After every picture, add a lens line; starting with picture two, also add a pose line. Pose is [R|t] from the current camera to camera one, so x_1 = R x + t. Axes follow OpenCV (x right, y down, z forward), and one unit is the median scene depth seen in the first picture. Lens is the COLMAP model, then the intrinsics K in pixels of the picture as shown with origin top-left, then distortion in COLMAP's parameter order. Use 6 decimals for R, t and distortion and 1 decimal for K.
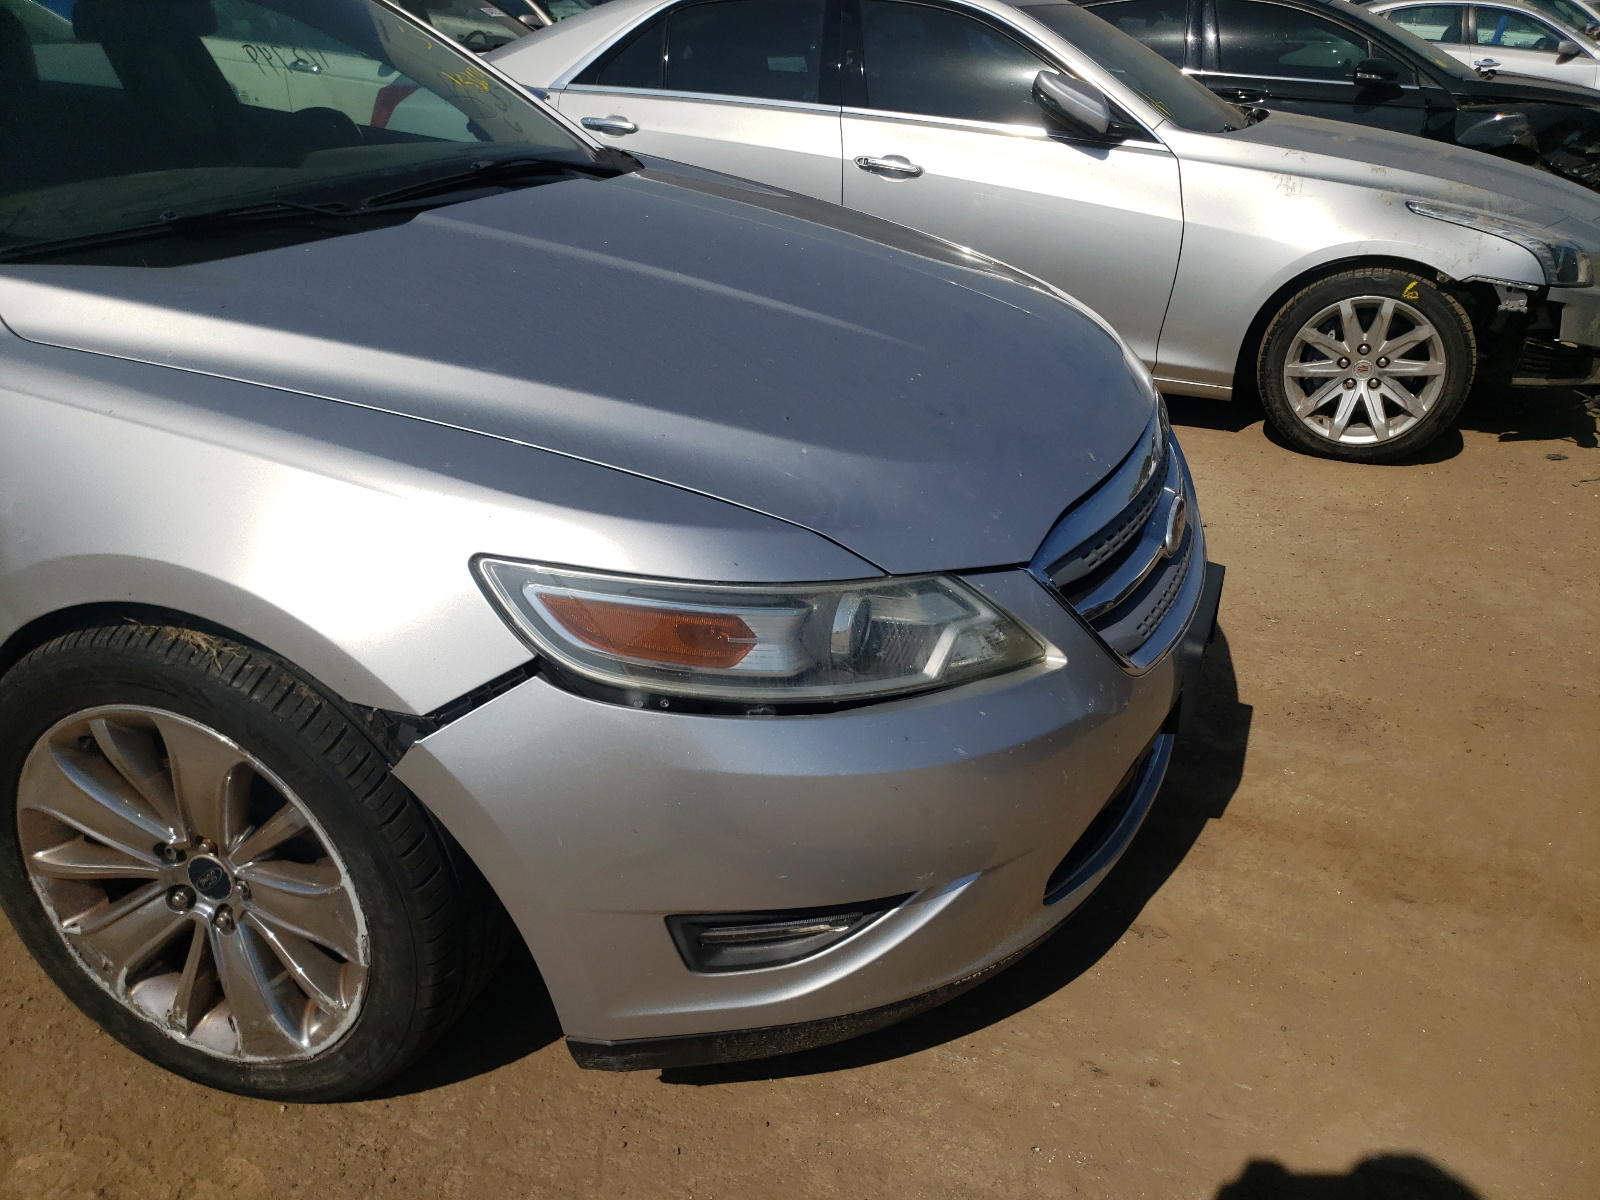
lens RADIAL K [[1249.9, 0, 801.4], [0, 1249.9, 630.7], [0, 0, 1]] dist [0.002323, 0.004701]
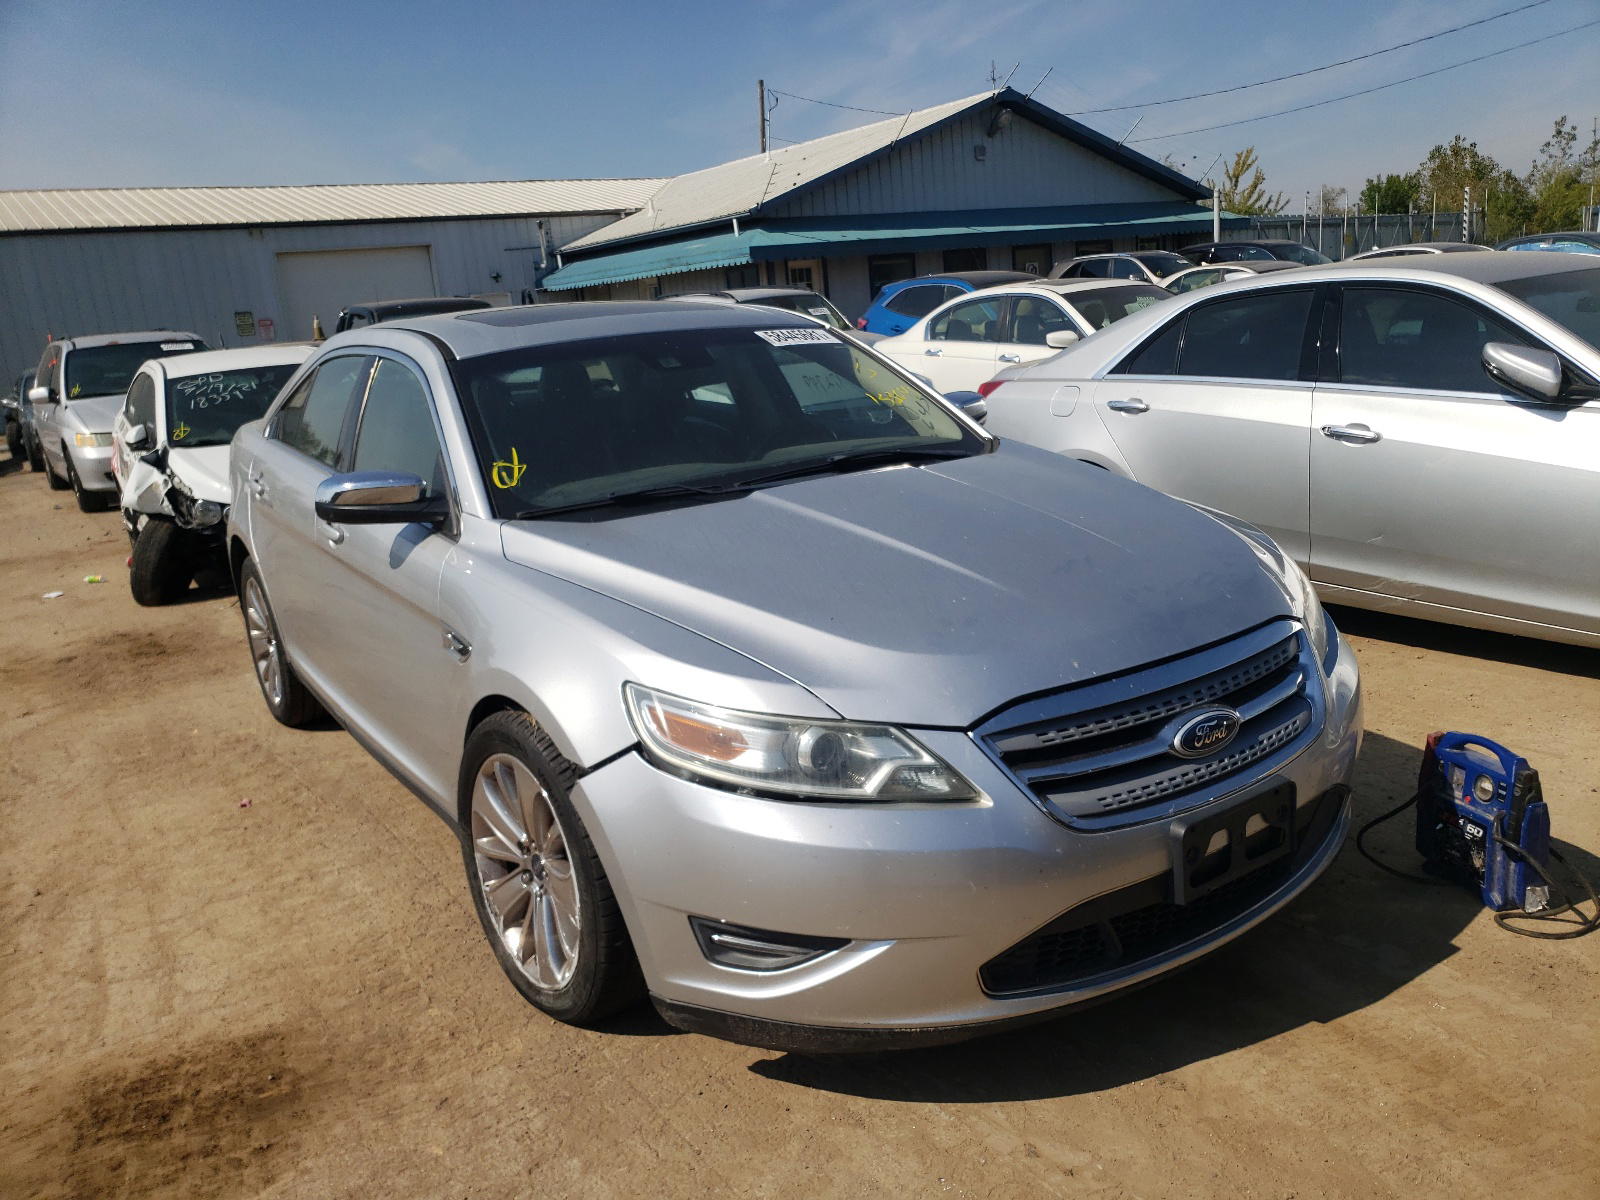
lens RADIAL K [[1249.9, 0, 801.4], [0, 1249.9, 630.7], [0, 0, 1]] dist [0.002323, 0.004701]
pose [[0.820097, 0.056699, -0.569409, 0.791422], [-0.164841, 0.976305, -0.140198, 0.064411], [0.547968, 0.208838, 0.810011, -0.257629]]
